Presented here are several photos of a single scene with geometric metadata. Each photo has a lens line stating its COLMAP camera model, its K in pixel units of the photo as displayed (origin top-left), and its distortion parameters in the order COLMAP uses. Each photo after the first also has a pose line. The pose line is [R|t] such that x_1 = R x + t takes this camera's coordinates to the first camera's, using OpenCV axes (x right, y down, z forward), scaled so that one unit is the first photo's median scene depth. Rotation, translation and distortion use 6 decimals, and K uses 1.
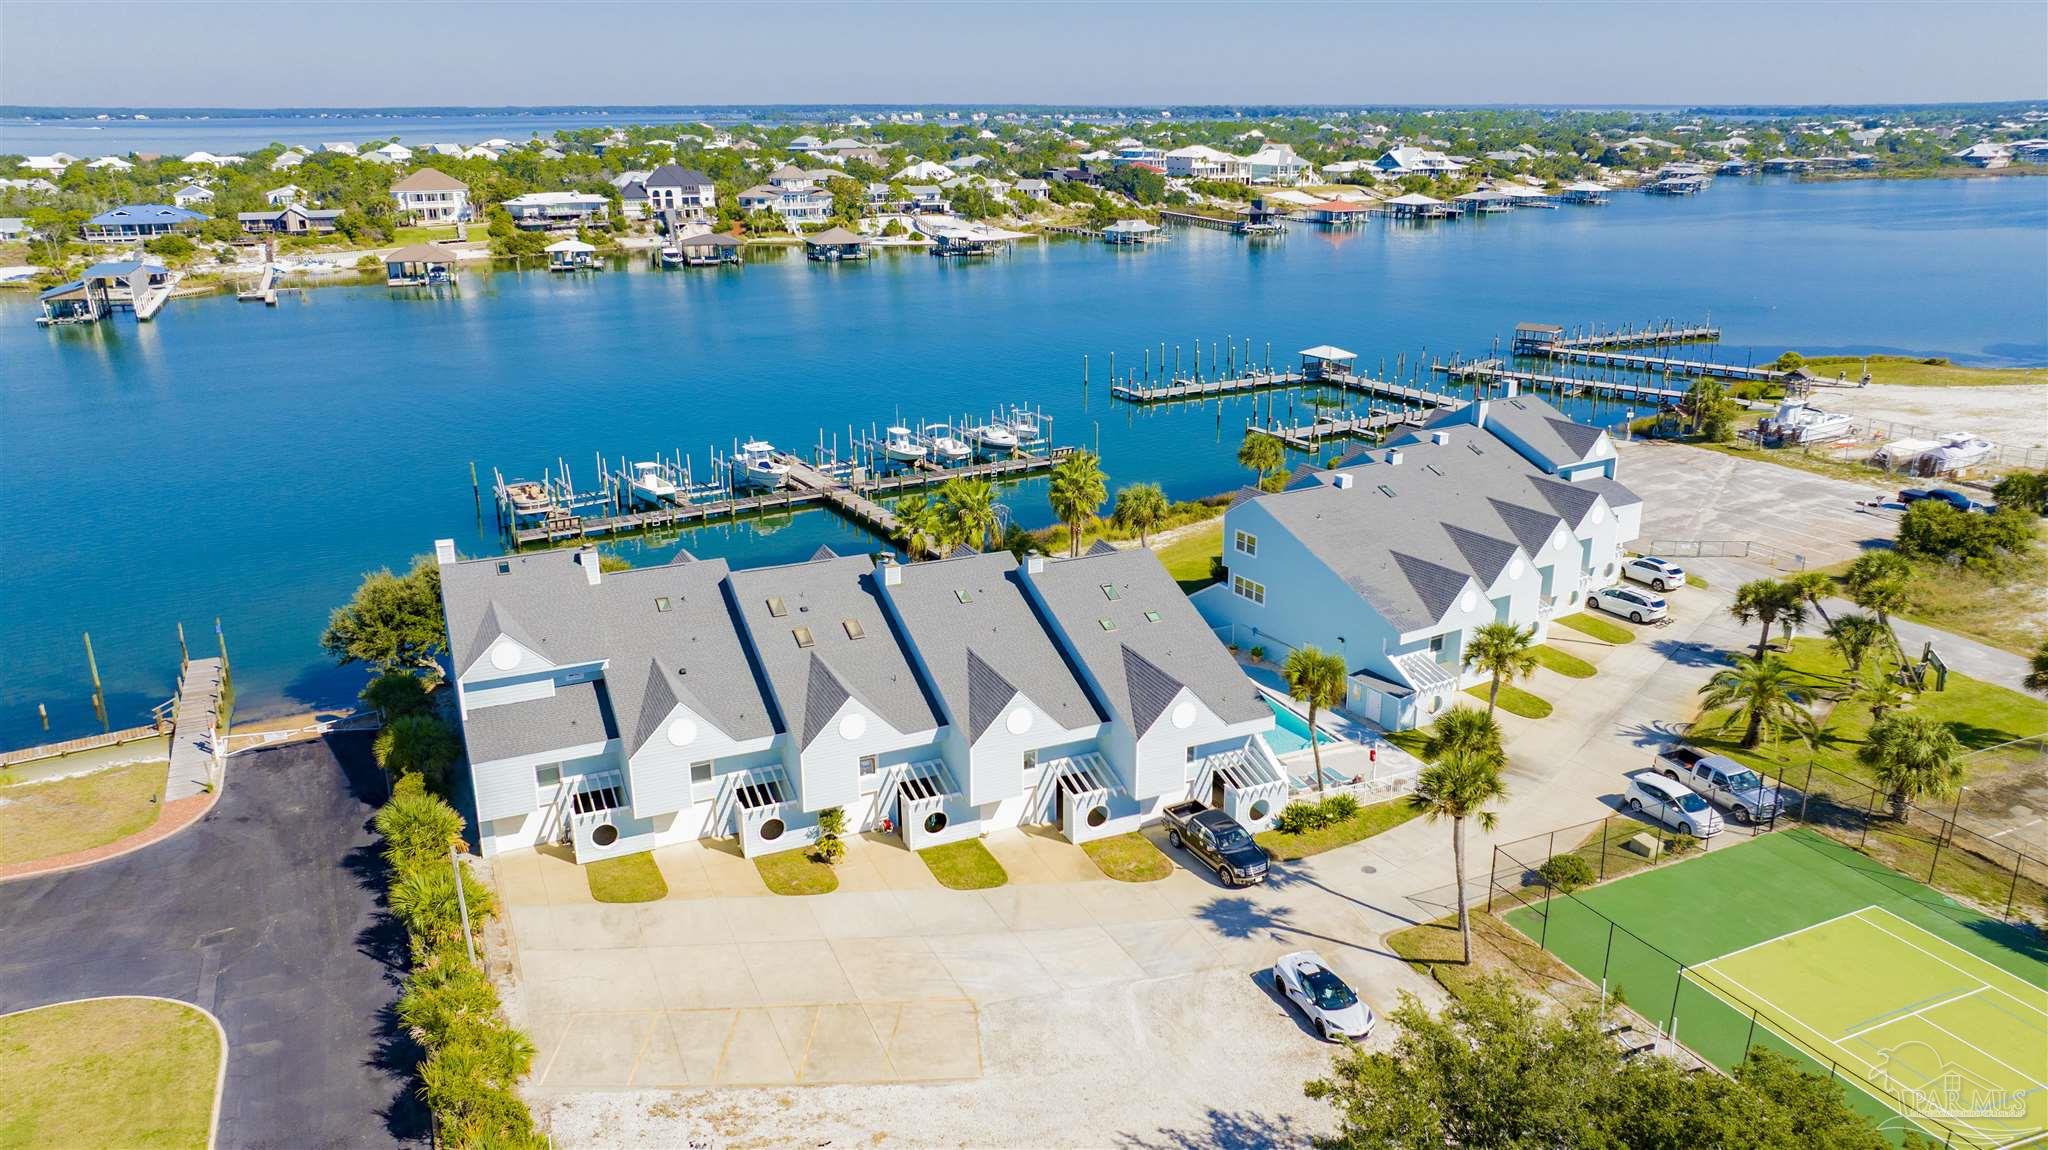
lens RADIAL K [[1435.4, 0, 1034.5], [0, 1435.4, 571.2], [0, 0, 1]] dist [-0.013670, -0.005238]
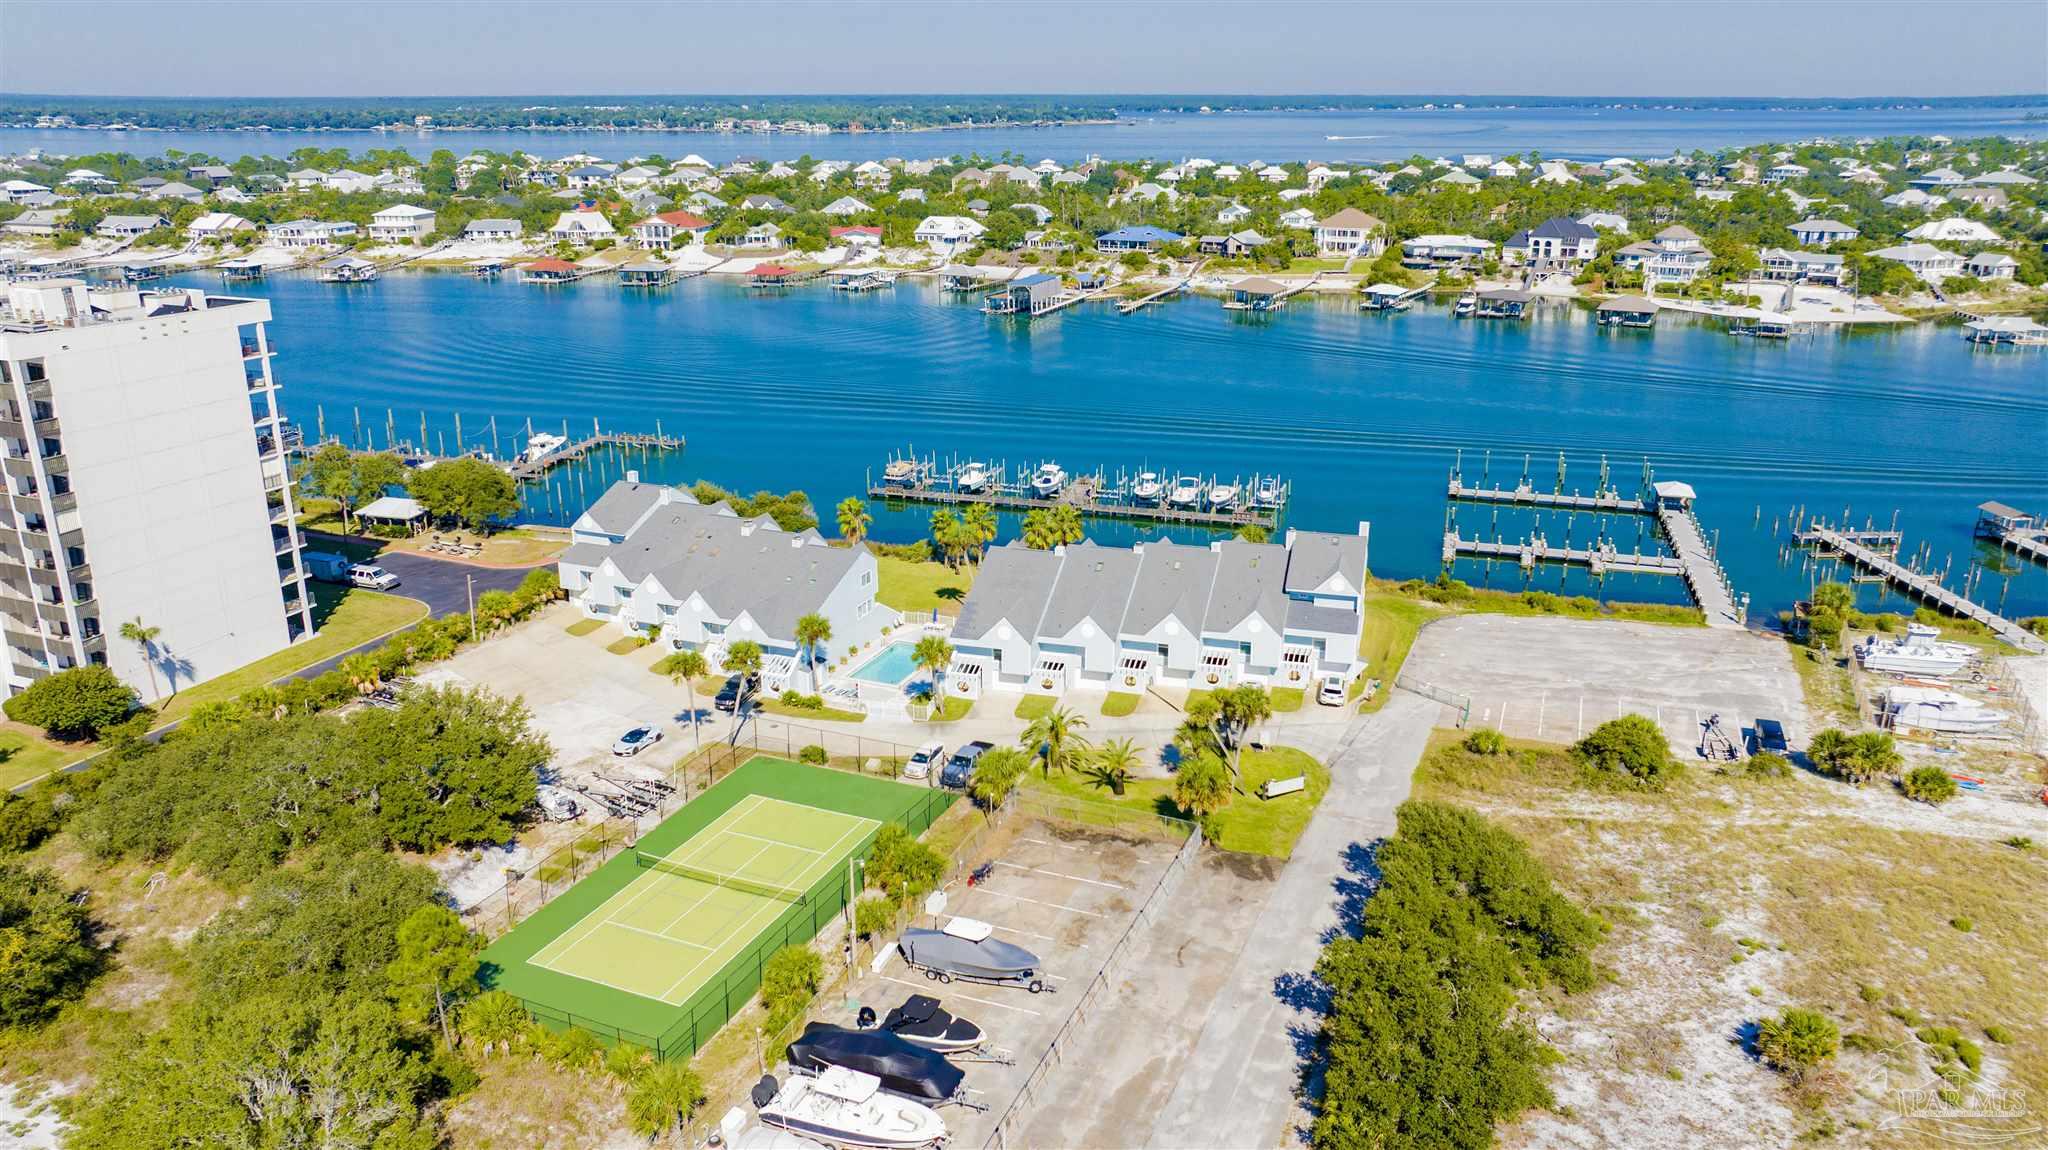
lens RADIAL K [[1446.0, 0, 1030.6], [0, 1446.0, 575.4], [0, 0, 1]] dist [-0.019650, 0.005191]
pose [[0.676547, 0.235165, -0.697841, 0.597002], [-0.229046, 0.967834, 0.104092, -0.089488], [0.699873, 0.089414, 0.708649, -0.046850]]
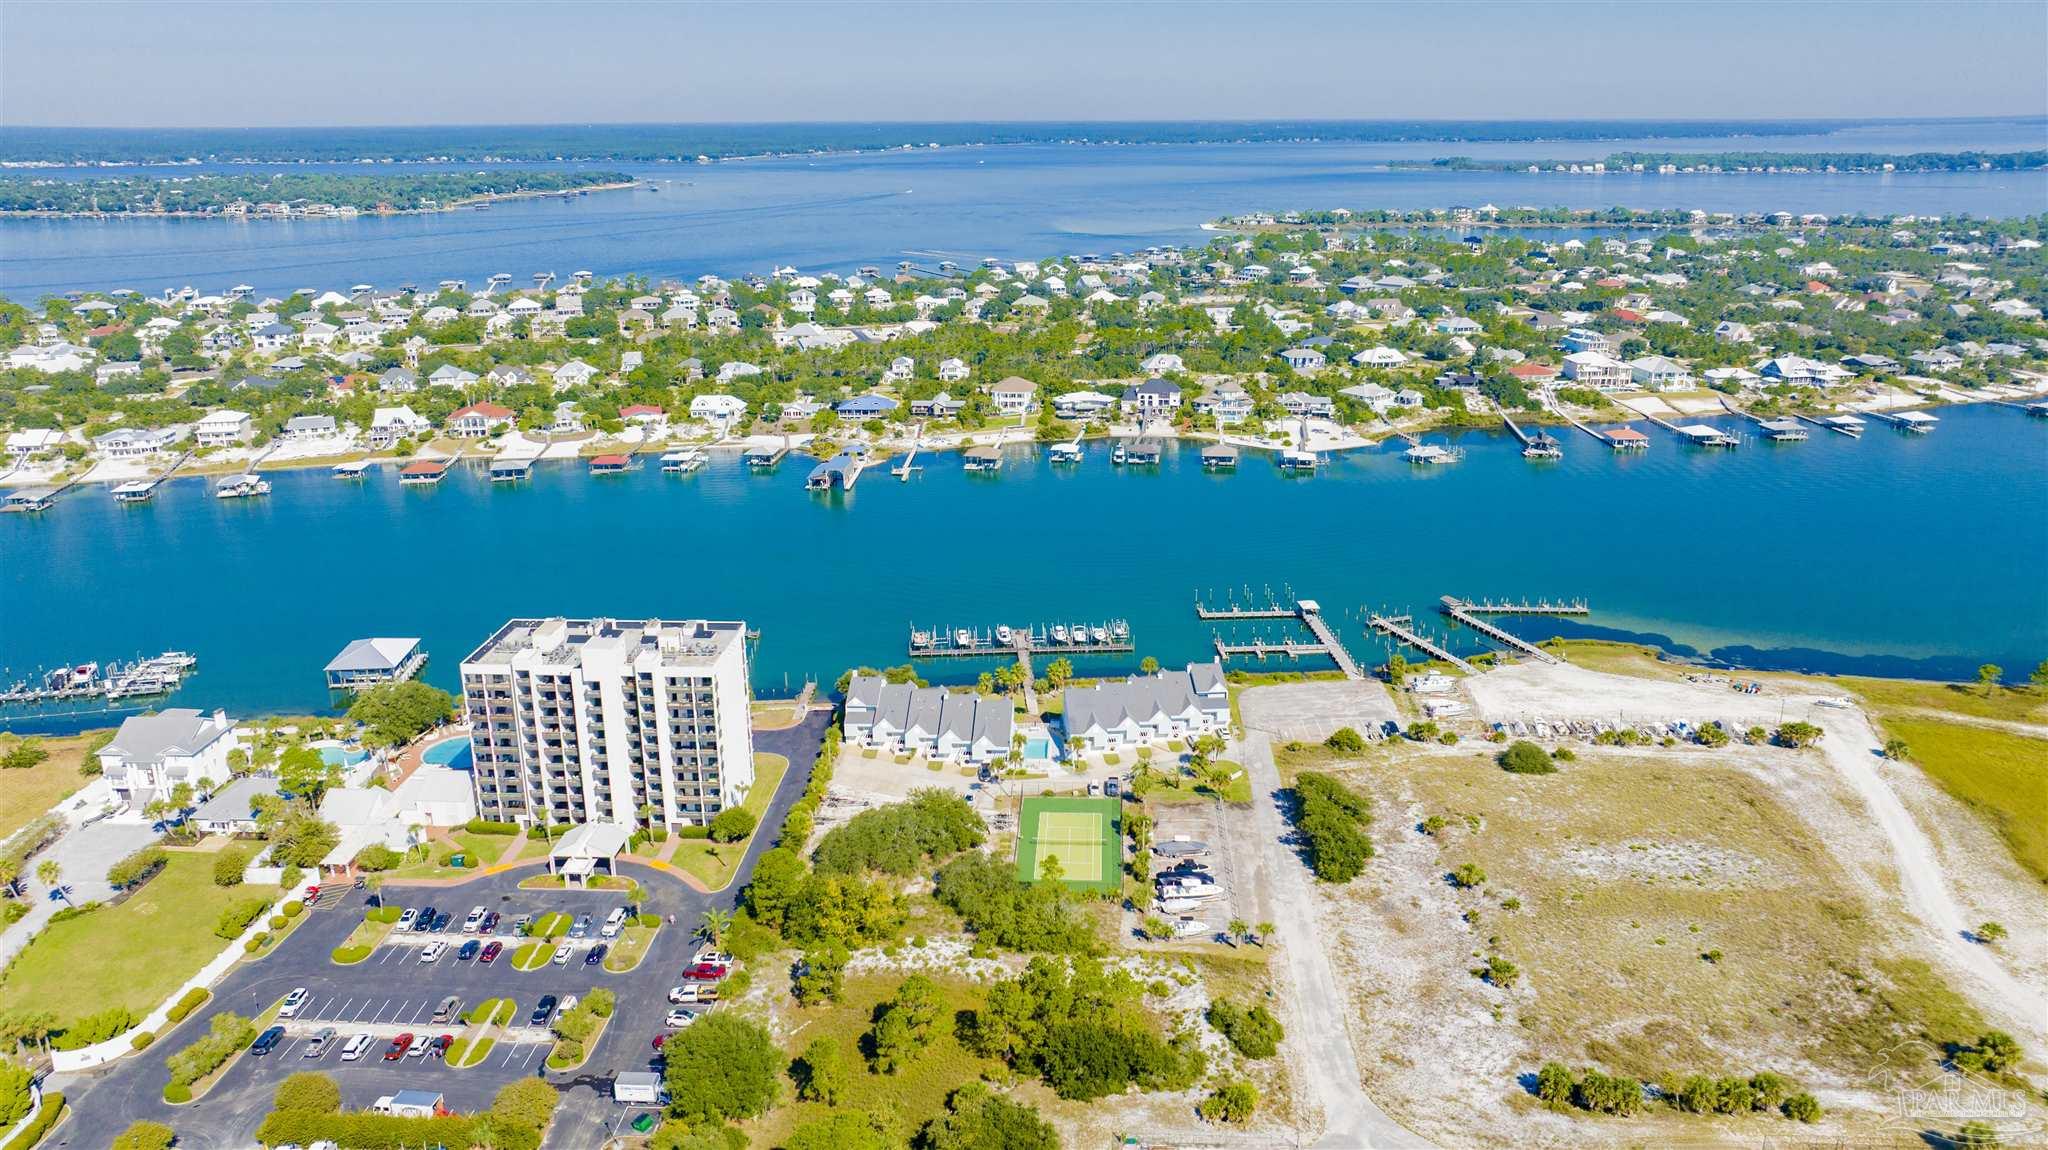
lens RADIAL K [[1429.8, 0, 1024.0], [0, 1429.8, 575.0], [0, 0, 1]] dist [-0.001284, -0.002360]
pose [[0.886070, 0.137195, -0.442783, 0.713636], [-0.137970, 0.989962, 0.030639, -0.190938], [0.442542, 0.033943, 0.896105, -0.988318]]
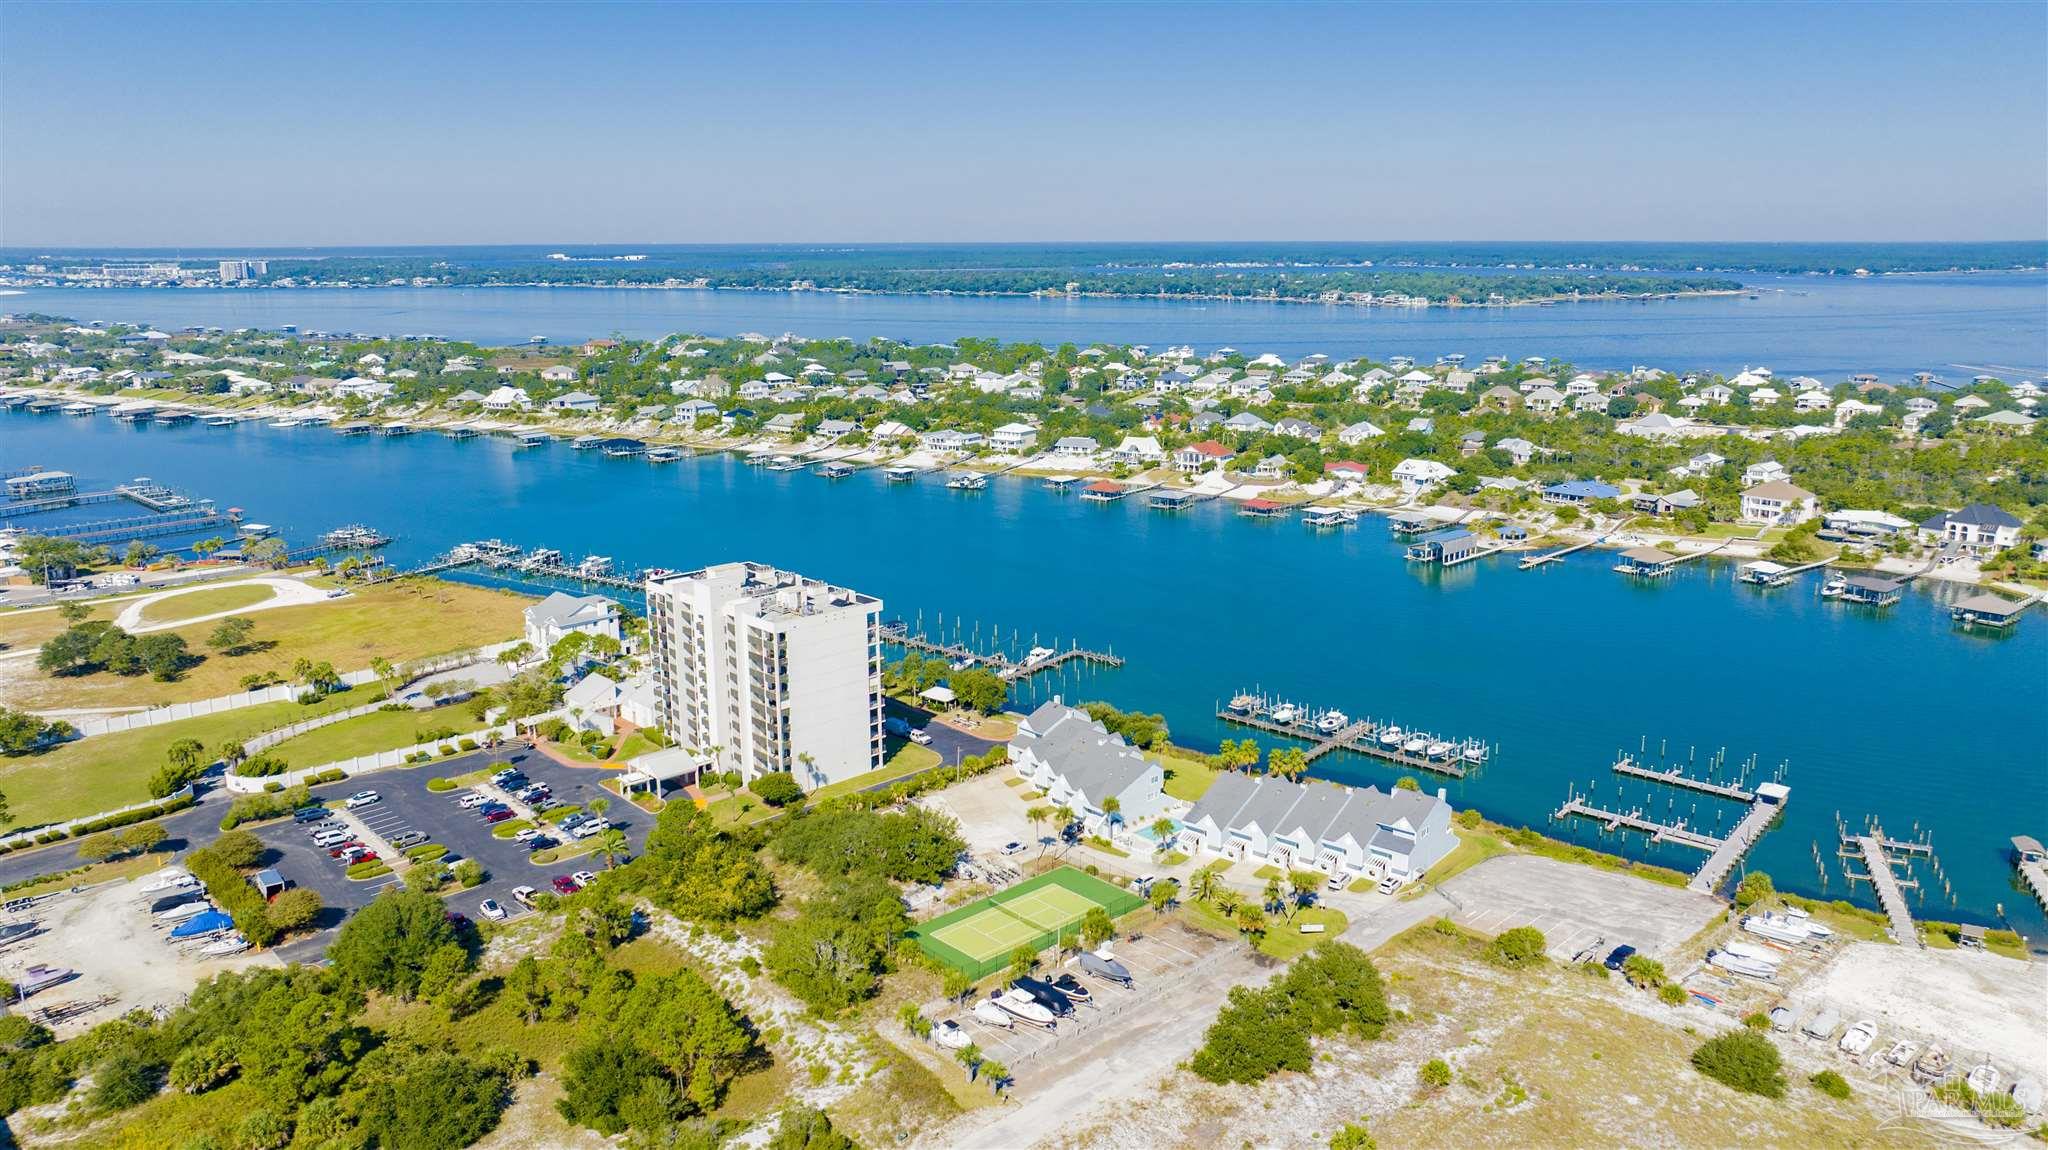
lens RADIAL K [[1435.4, 0, 1034.5], [0, 1435.4, 571.2], [0, 0, 1]] dist [-0.013670, -0.005238]
pose [[0.320762, 0.214497, -0.922552, 1.165469], [-0.290165, 0.949441, 0.119861, -0.299044], [0.901619, 0.229245, 0.366784, -0.211279]]
